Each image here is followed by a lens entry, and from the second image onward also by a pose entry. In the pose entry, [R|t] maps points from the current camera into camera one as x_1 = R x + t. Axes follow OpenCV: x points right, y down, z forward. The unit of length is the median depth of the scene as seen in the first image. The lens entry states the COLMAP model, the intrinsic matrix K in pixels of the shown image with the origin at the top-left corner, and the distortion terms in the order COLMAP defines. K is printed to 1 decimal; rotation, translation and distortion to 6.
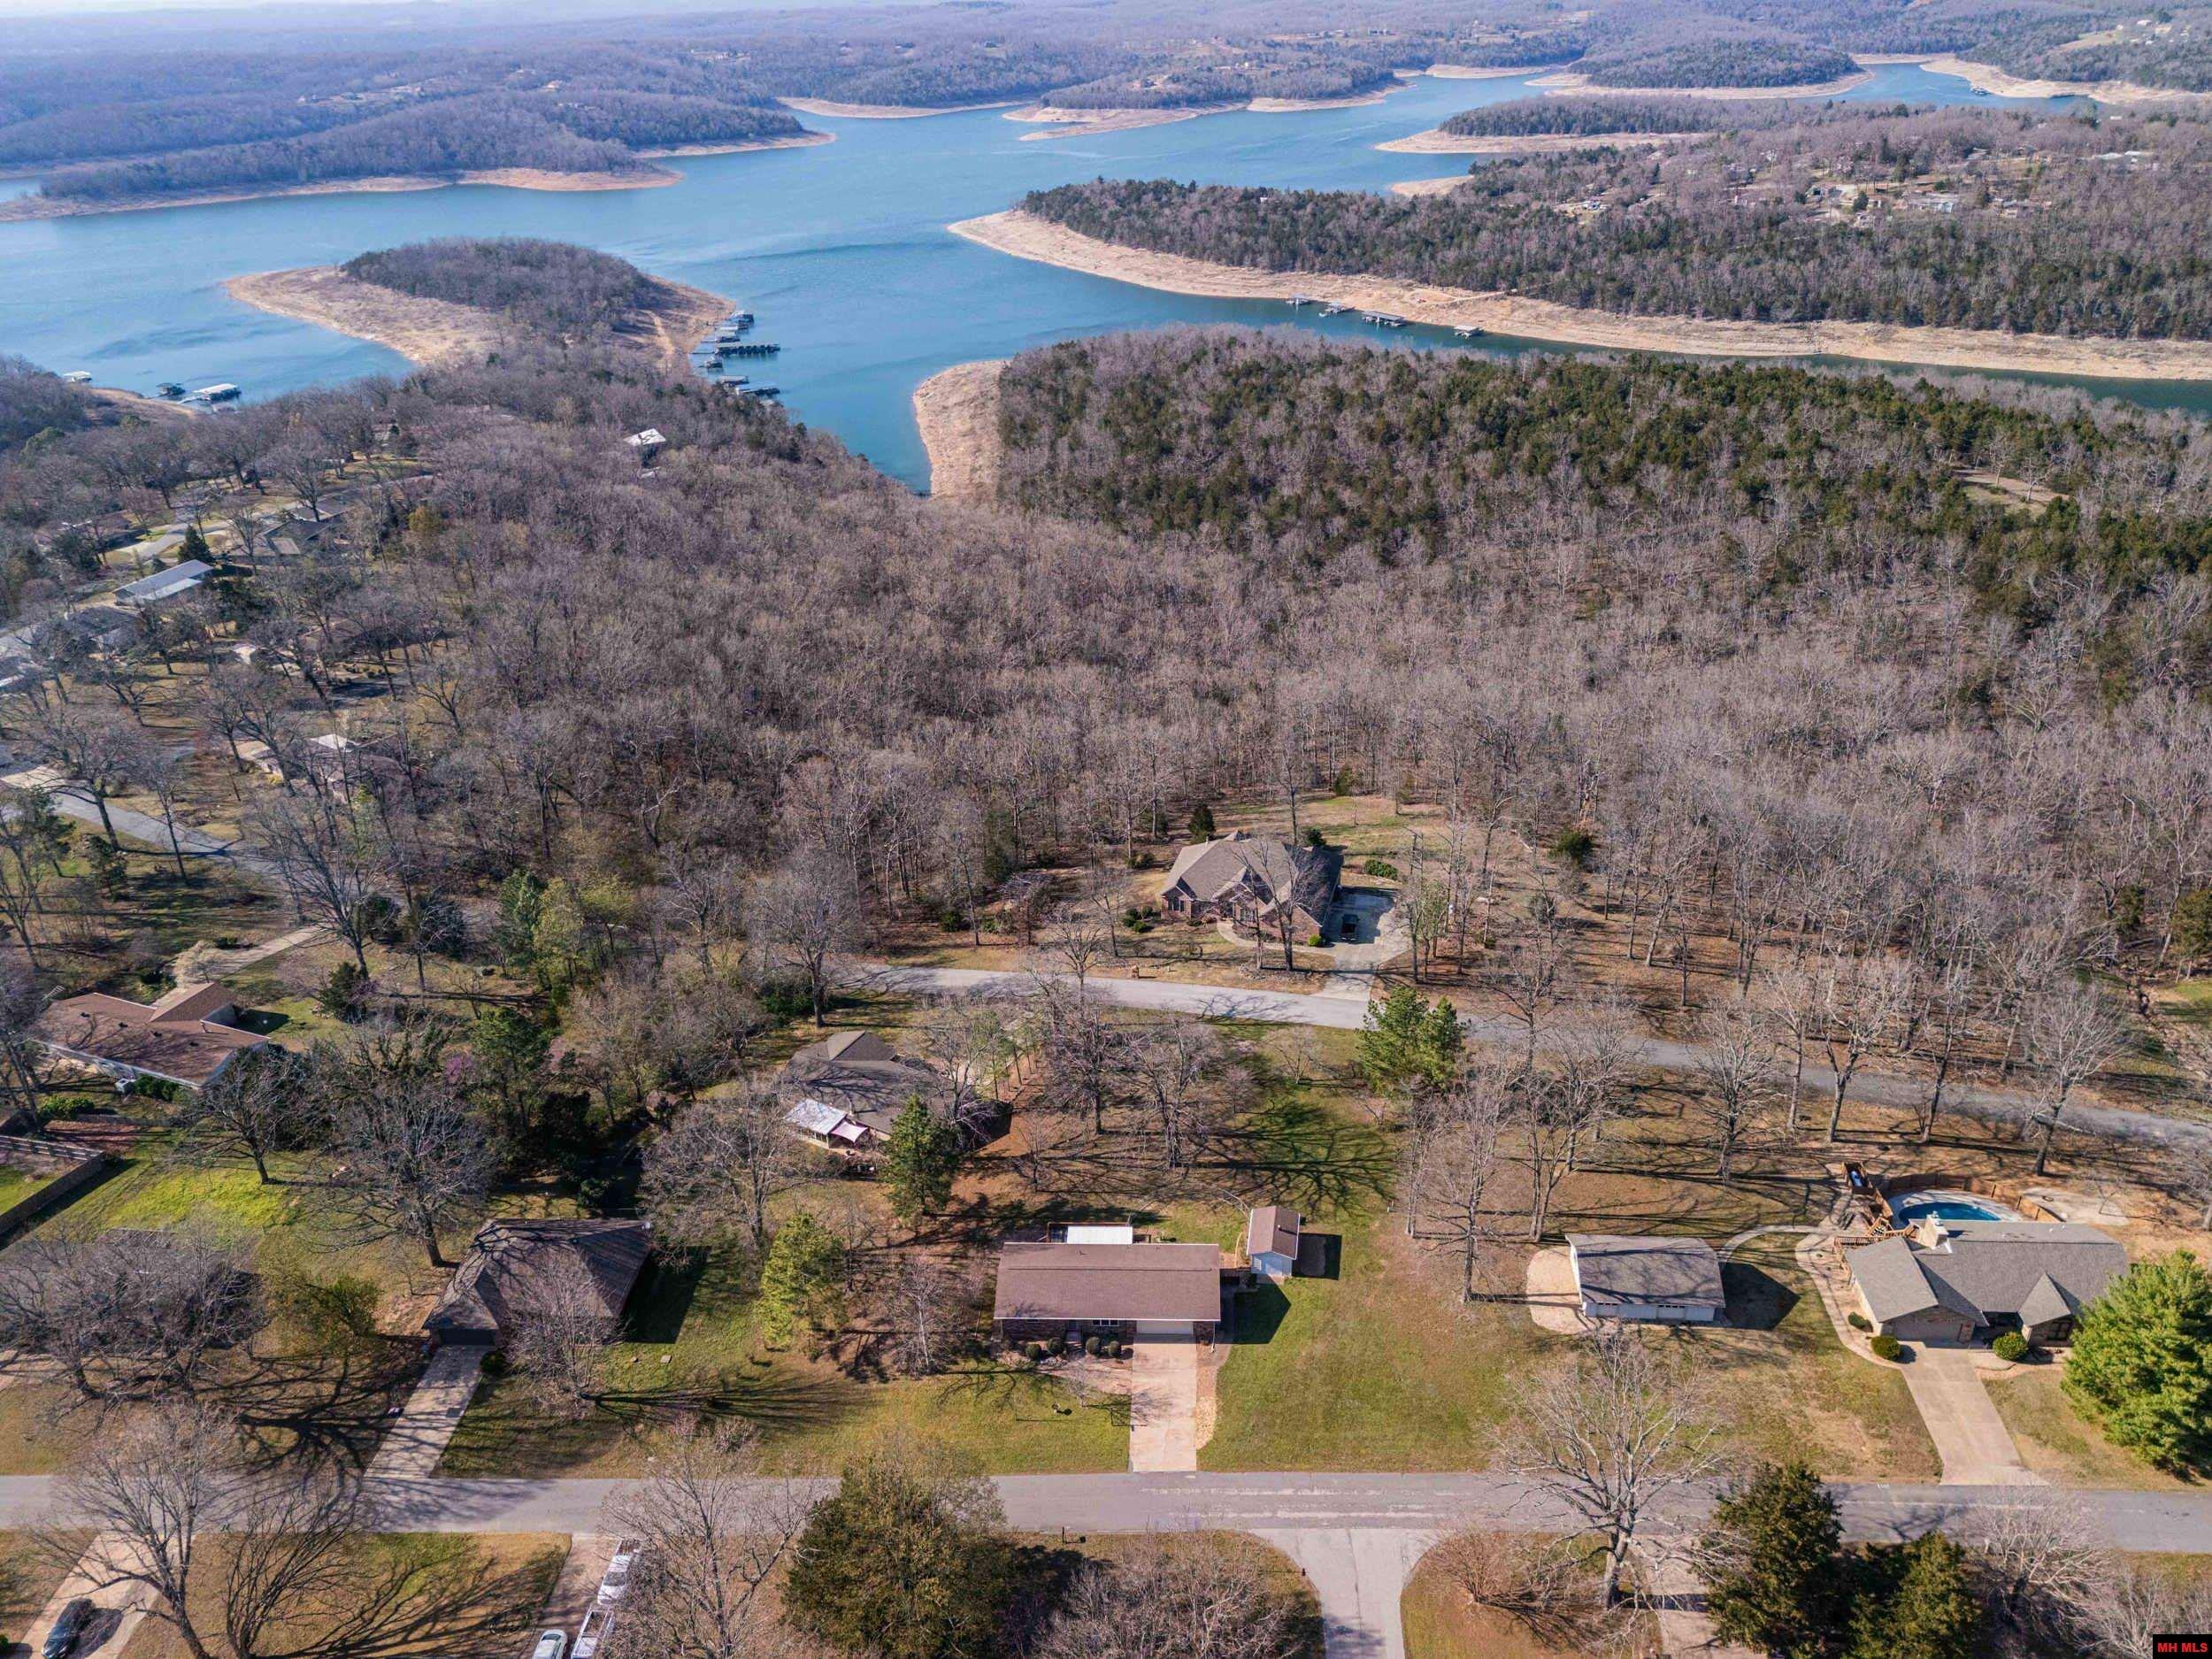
lens RADIAL K [[1627.7, 0, 1106.0], [0, 1627.7, 829.5], [0, 0, 1]] dist [0.071948, -0.065015]
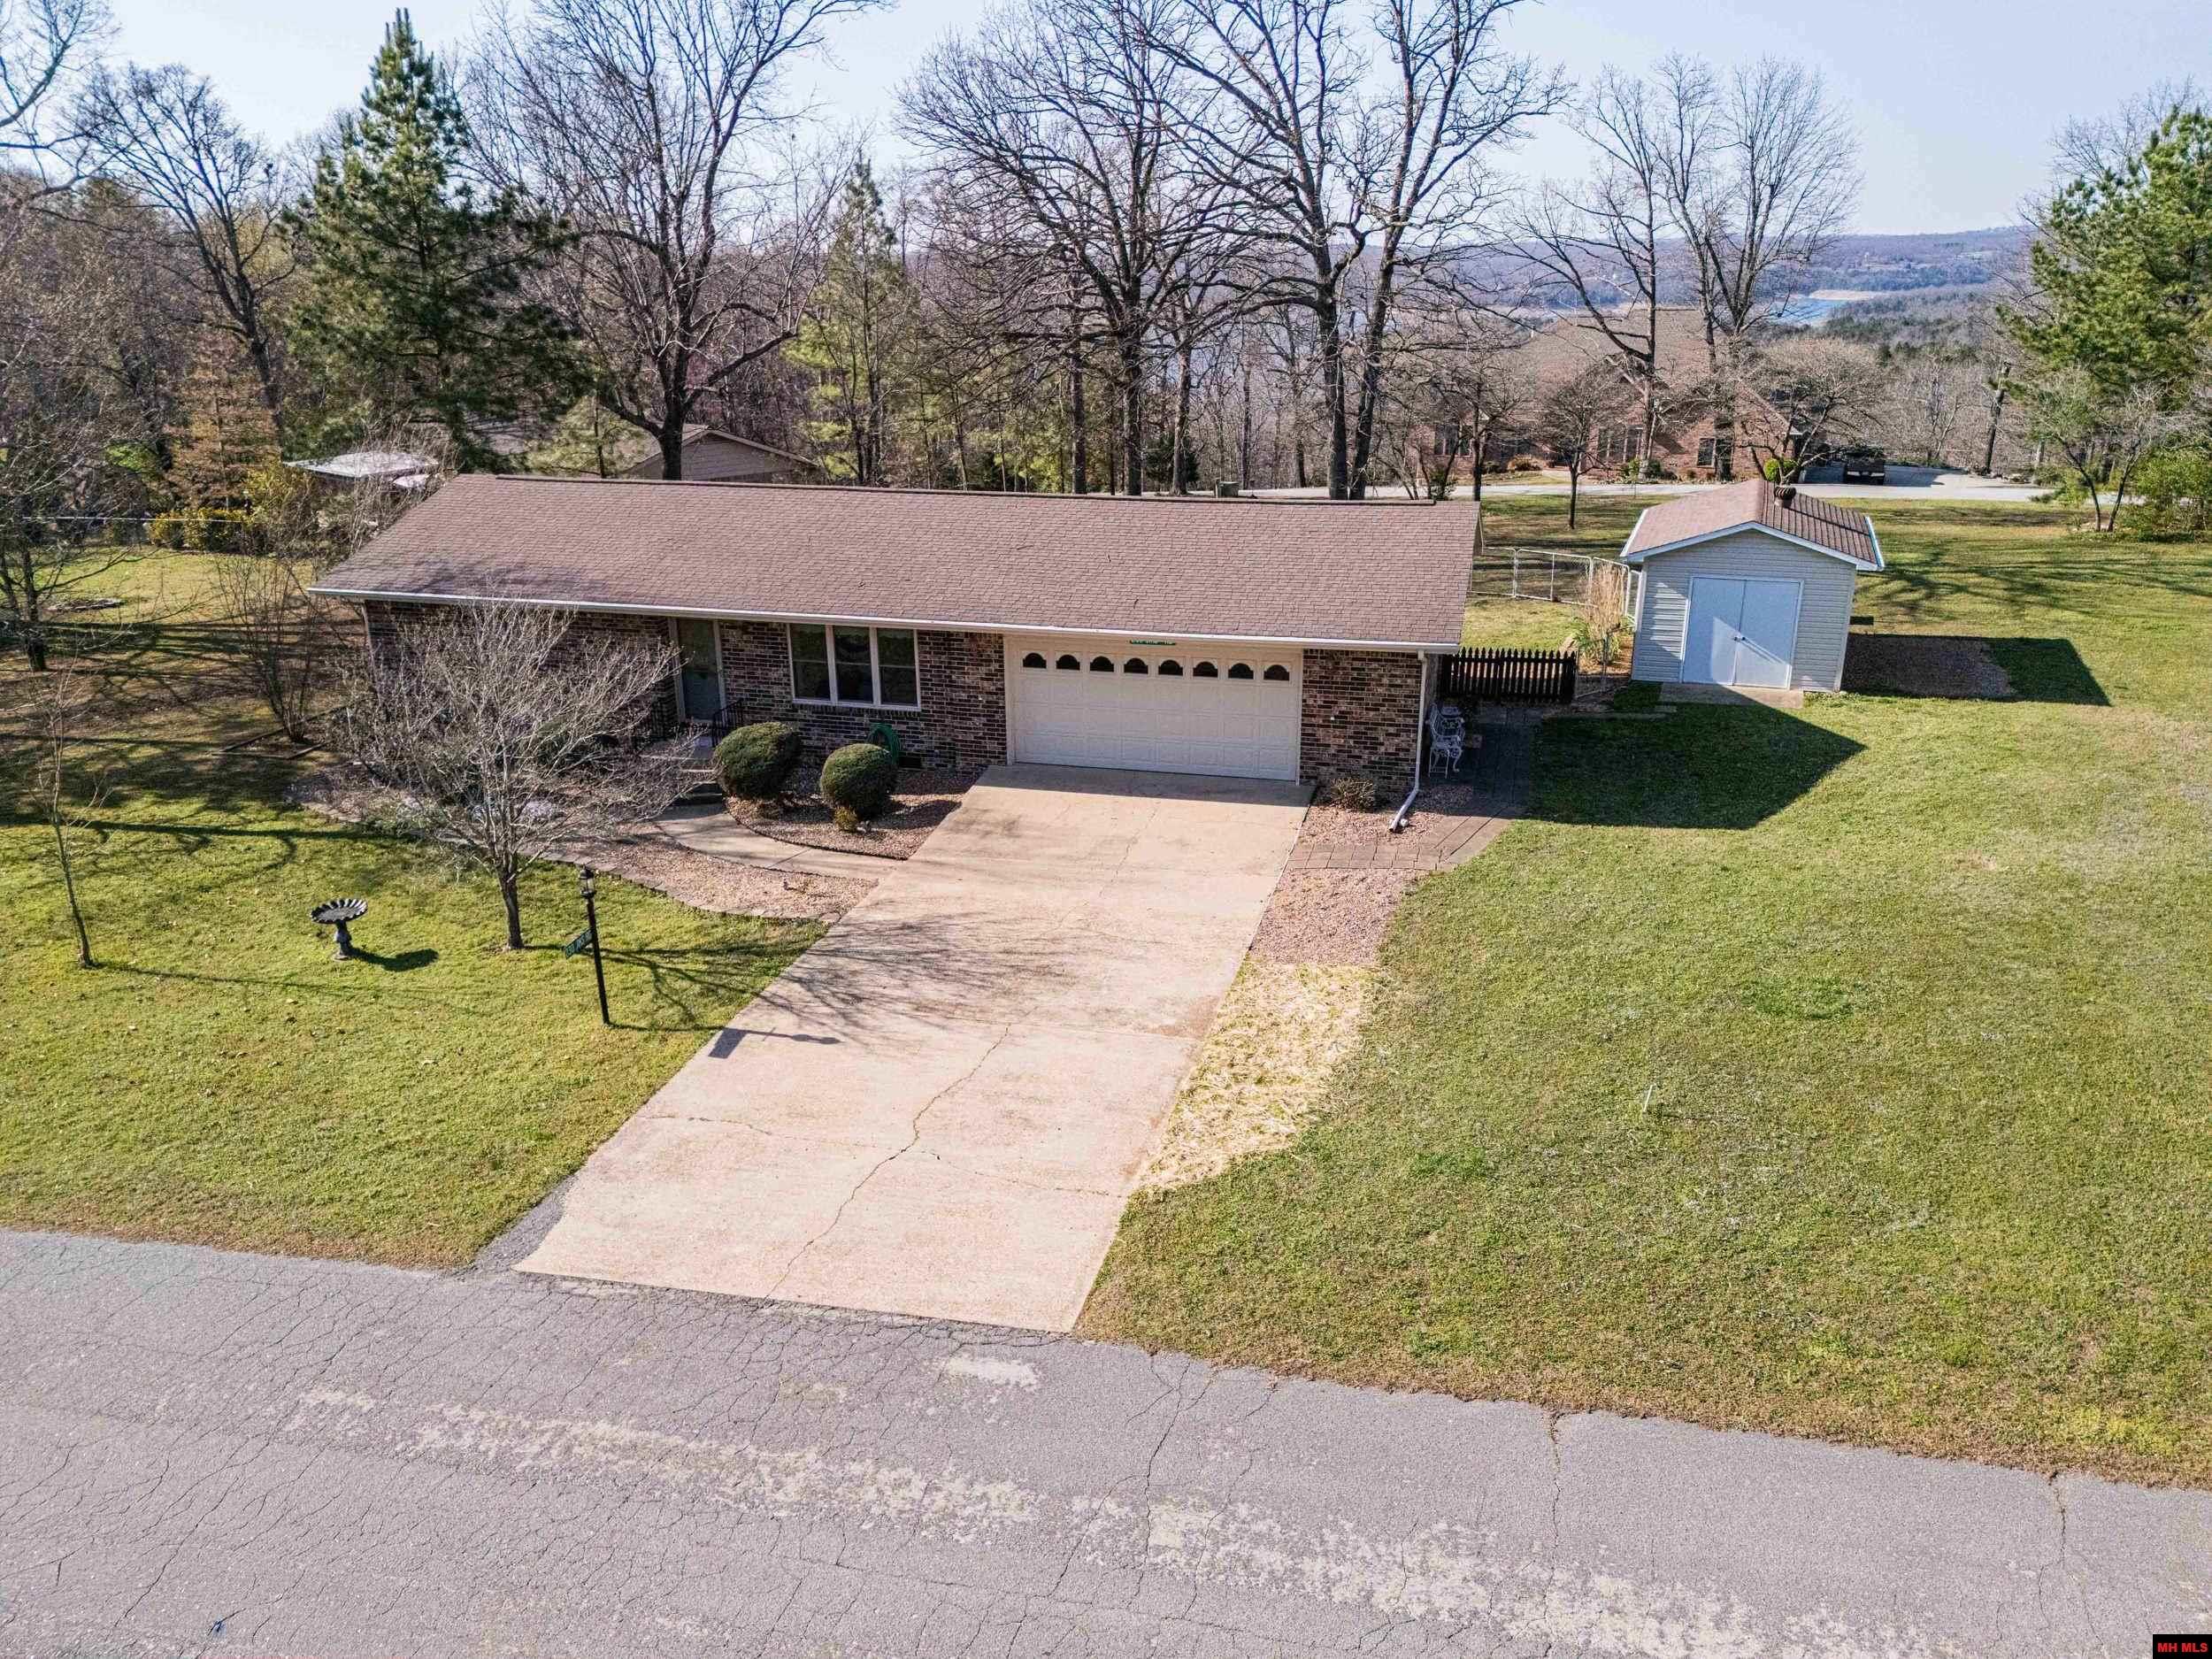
lens RADIAL K [[1627.7, 0, 1106.0], [0, 1627.7, 829.5], [0, 0, 1]] dist [0.071948, -0.065015]
pose [[0.978008, 0.089566, -0.188358, 0.062938], [-0.115476, 0.984580, -0.131406, 0.320866], [0.173684, 0.150267, 0.973270, 0.773528]]
